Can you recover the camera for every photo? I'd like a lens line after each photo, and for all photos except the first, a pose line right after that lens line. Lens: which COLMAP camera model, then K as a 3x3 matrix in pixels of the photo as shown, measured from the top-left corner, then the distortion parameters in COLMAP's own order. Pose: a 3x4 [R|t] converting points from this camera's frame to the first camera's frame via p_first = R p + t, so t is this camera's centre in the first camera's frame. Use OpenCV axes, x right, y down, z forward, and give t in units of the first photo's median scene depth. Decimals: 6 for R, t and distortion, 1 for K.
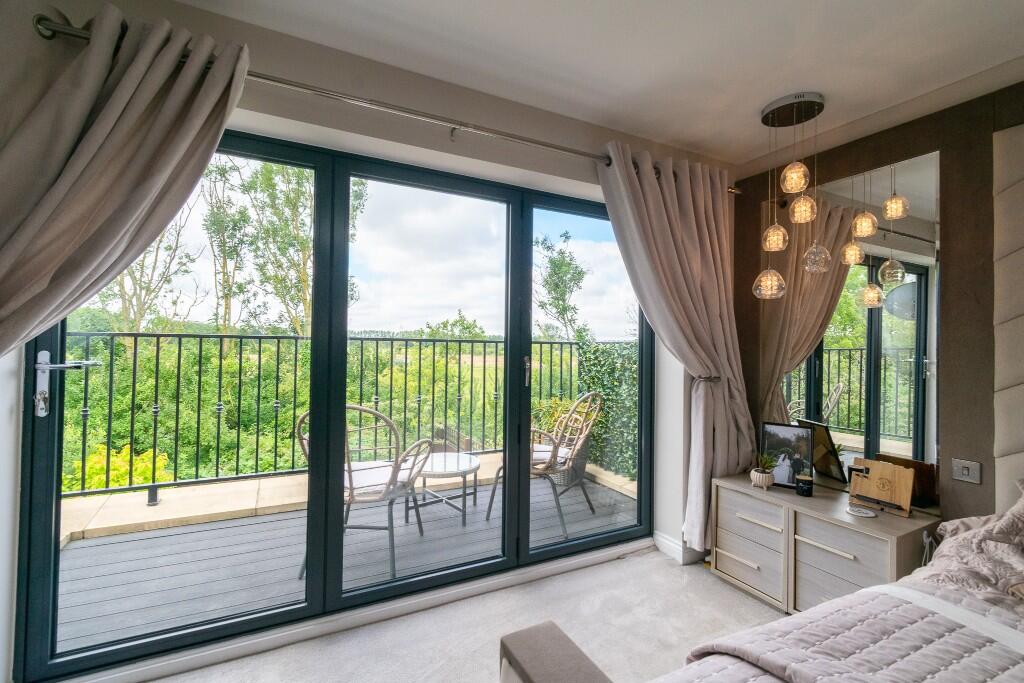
lens RADIAL K [[453.3, 0, 514.9], [0, 453.3, 336.7], [0, 0, 1]] dist [0.005315, -0.001298]
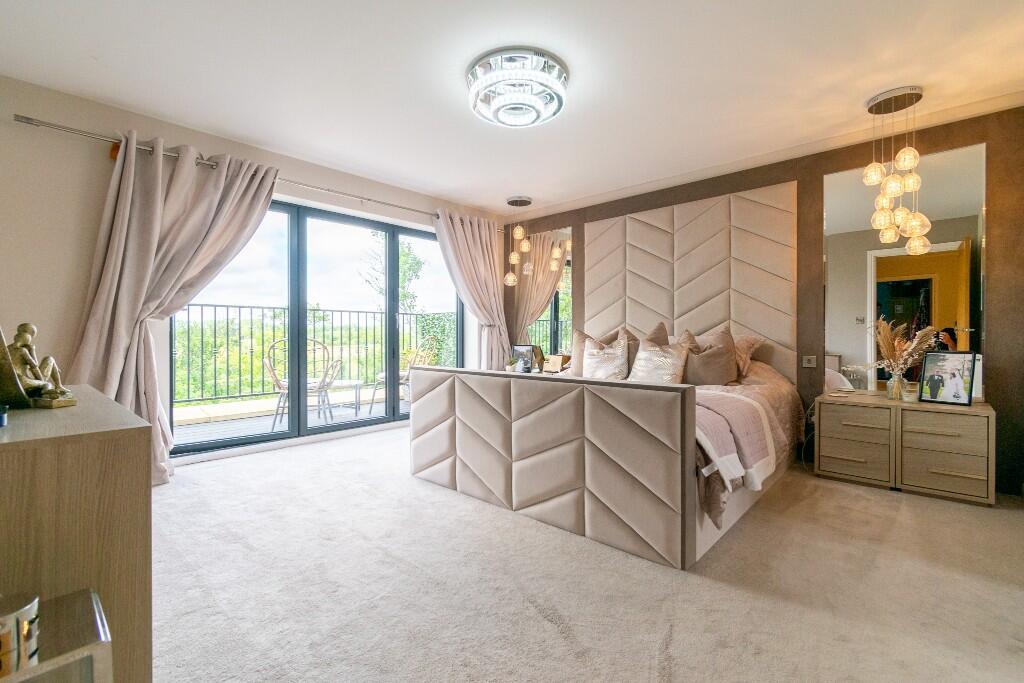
lens RADIAL K [[453.3, 0, 514.9], [0, 453.3, 336.7], [0, 0, 1]] dist [0.005315, -0.001298]
pose [[0.937930, -0.014965, 0.346500, -0.170583], [0.006676, 0.999663, 0.025102, 0.098232], [-0.346759, -0.021231, 0.937714, -0.970160]]
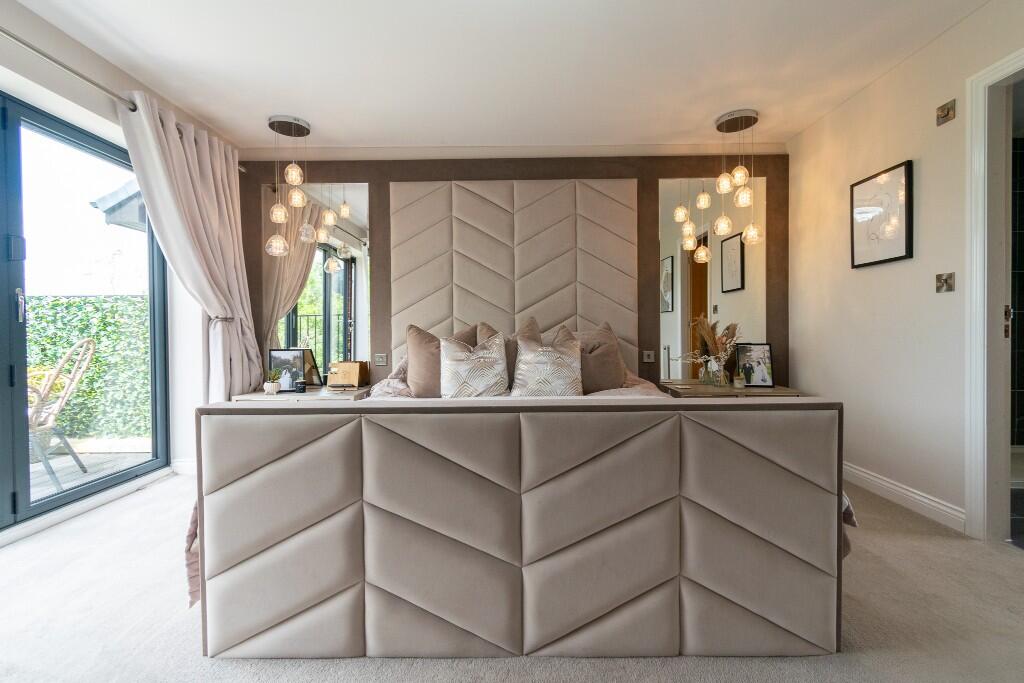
lens RADIAL K [[453.3, 0, 514.9], [0, 453.3, 336.7], [0, 0, 1]] dist [0.005315, -0.001298]
pose [[0.462502, -0.028278, 0.886167, -0.312808], [-0.001123, 0.999472, 0.032480, 0.106410], [-0.886618, -0.016017, 0.462226, -0.270563]]
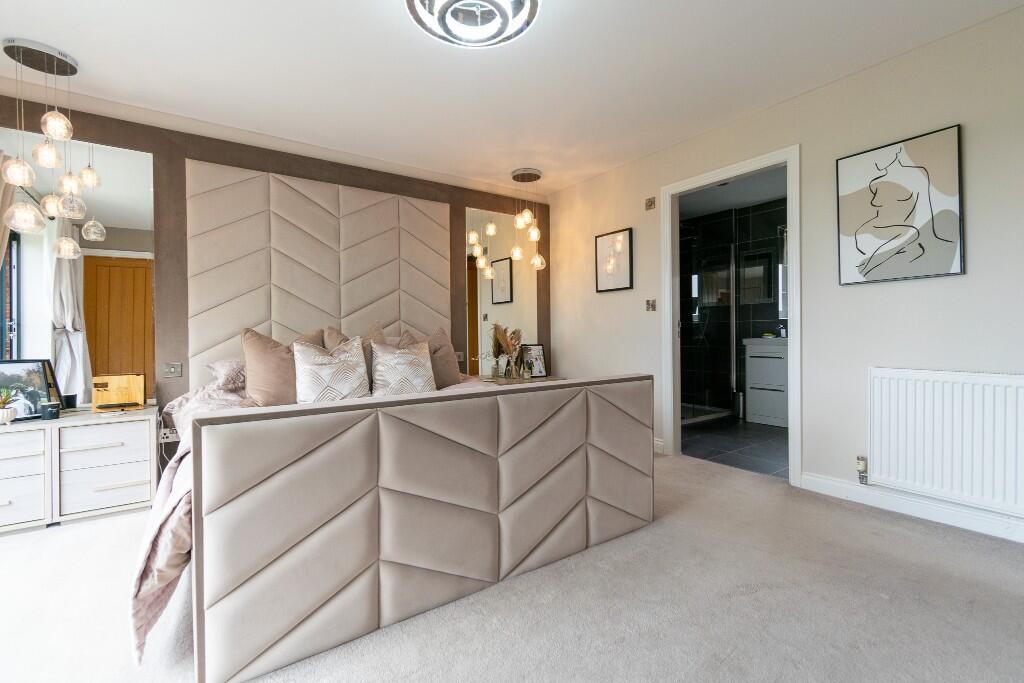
lens RADIAL K [[453.3, 0, 514.9], [0, 453.3, 336.7], [0, 0, 1]] dist [0.005315, -0.001298]
pose [[-0.138714, -0.018230, 0.990165, -0.538637], [-0.009779, 0.999807, 0.017037, 0.109831], [-0.990284, -0.007320, -0.138866, 0.045764]]
